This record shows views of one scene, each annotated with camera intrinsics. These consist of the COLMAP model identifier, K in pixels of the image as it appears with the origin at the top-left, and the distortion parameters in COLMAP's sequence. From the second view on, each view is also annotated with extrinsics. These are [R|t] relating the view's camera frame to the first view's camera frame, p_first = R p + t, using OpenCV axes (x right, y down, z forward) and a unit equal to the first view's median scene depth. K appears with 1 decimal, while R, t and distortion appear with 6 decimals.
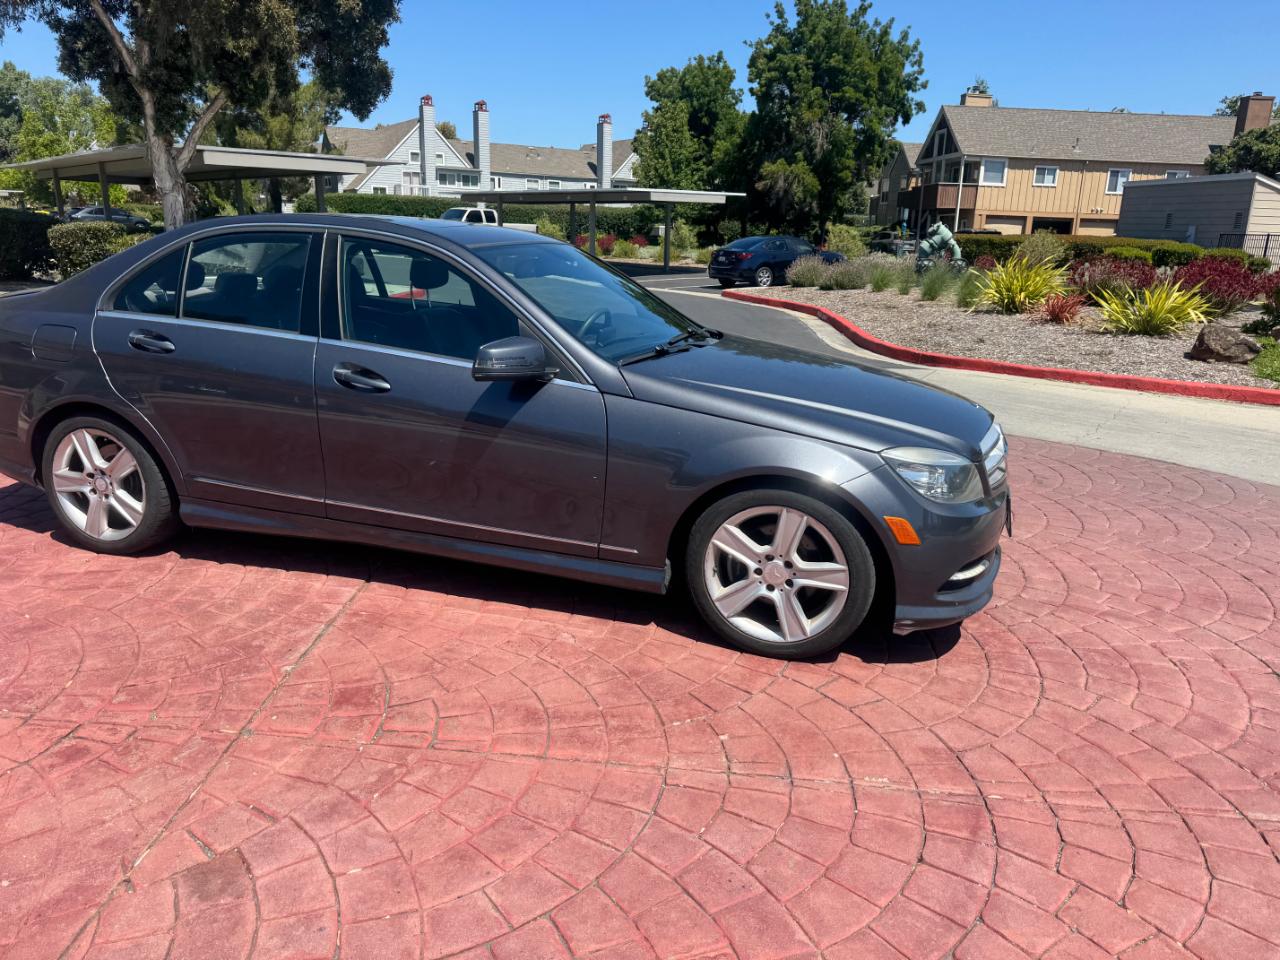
lens RADIAL K [[888.8, 0, 632.4], [0, 888.8, 475.1], [0, 0, 1]] dist [0.031544, -0.039312]
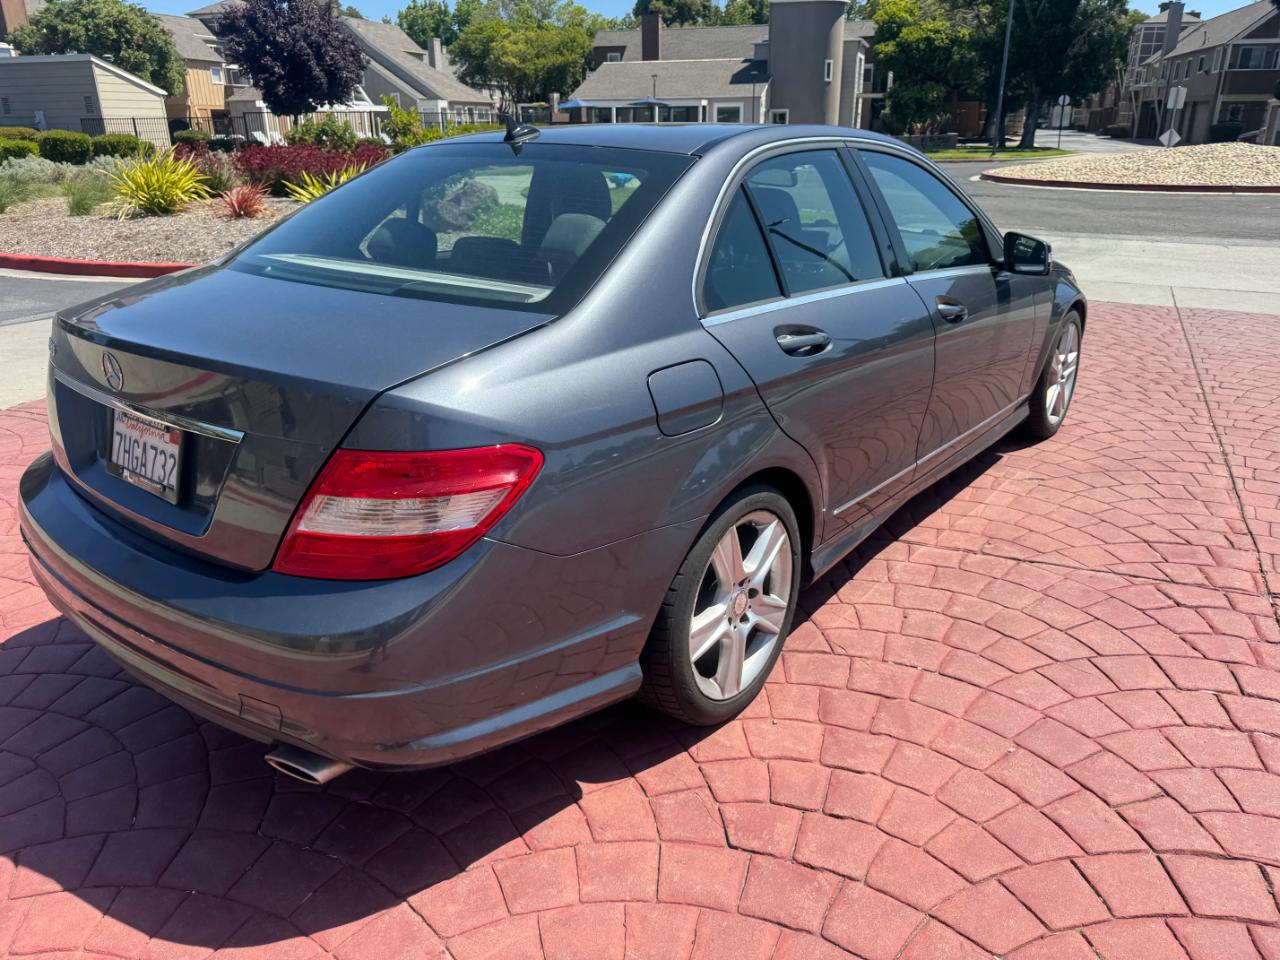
lens RADIAL K [[896.5, 0, 637.9], [0, 896.5, 473.5], [0, 0, 1]] dist [0.005303, -0.007993]
pose [[0.370827, -0.361345, 0.855522, -0.089965], [0.261778, 0.924518, 0.277018, -0.020769], [-0.891044, 0.121231, 0.437428, 0.064970]]
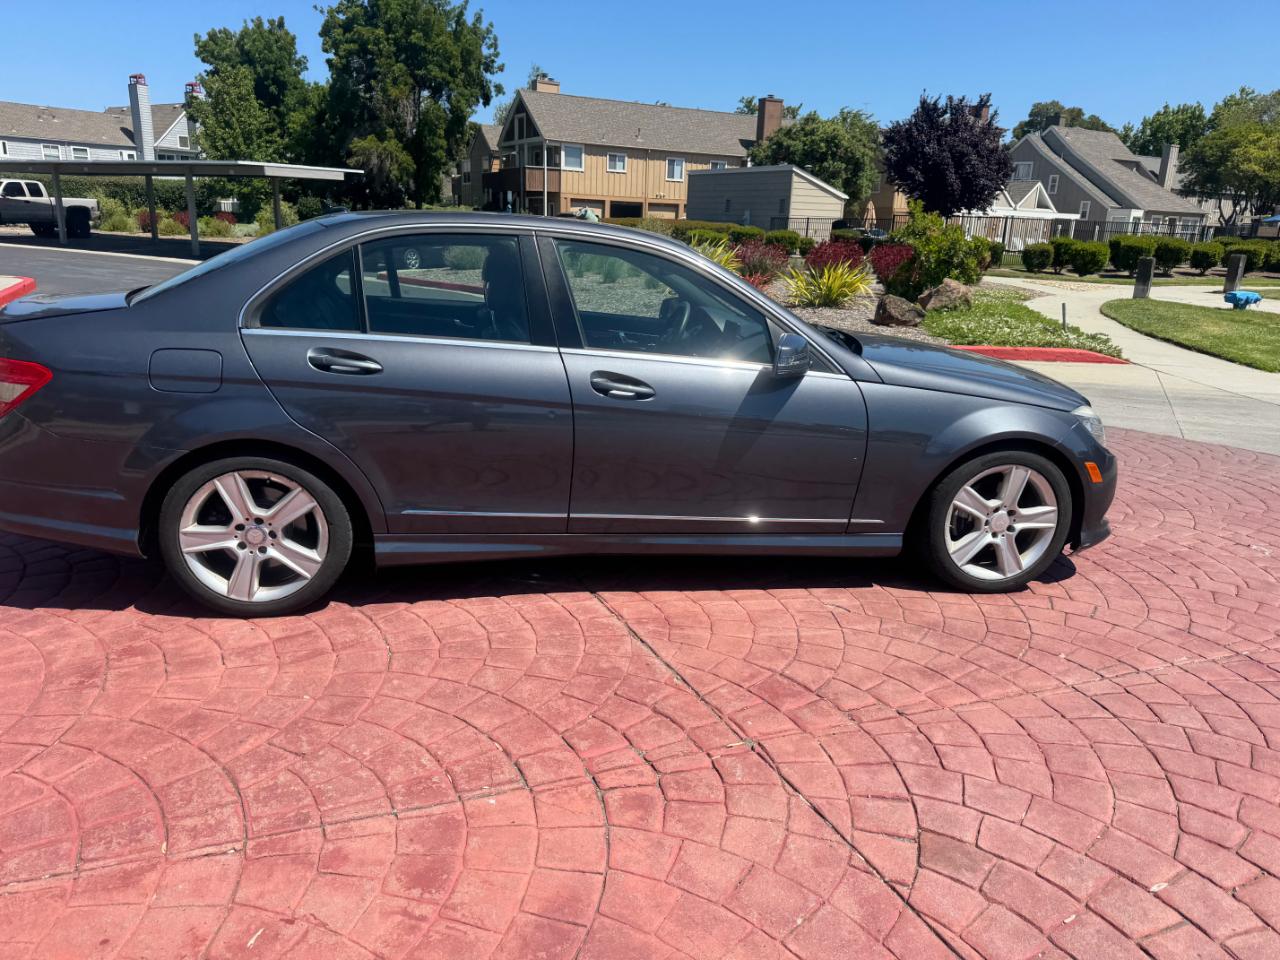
lens RADIAL K [[897.8, 0, 620.1], [0, 897.8, 466.9], [0, 0, 1]] dist [0.039033, -0.055176]
pose [[0.901734, -0.111134, 0.417761, -0.051687], [0.106579, 0.993712, 0.034300, -0.003778], [-0.418947, 0.013596, 0.907909, 0.007610]]
